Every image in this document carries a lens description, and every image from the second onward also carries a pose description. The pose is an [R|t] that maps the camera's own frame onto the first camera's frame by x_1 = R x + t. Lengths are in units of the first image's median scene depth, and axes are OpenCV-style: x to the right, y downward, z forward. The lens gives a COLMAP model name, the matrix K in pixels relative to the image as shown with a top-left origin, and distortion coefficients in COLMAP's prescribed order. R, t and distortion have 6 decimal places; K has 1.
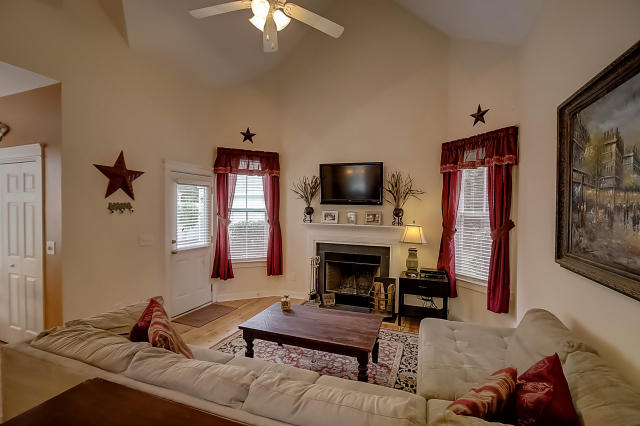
lens RADIAL K [[294.7, 0, 318.2], [0, 294.7, 218.7], [0, 0, 1]] dist [-0.018573, 0.000014]
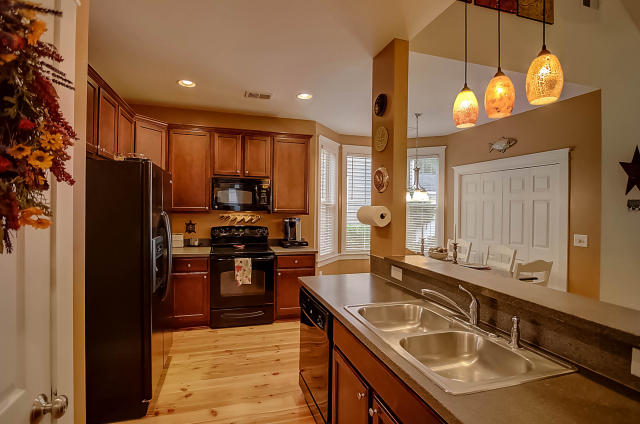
lens RADIAL K [[304.4, 0, 315.2], [0, 304.4, 206.4], [0, 0, 1]] dist [0.005225, -0.000099]
pose [[0.611698, -0.000488, -0.791091, -0.425776], [-0.039023, 0.998764, -0.030791, 0.032294], [0.790128, 0.049706, 0.610923, -0.354219]]
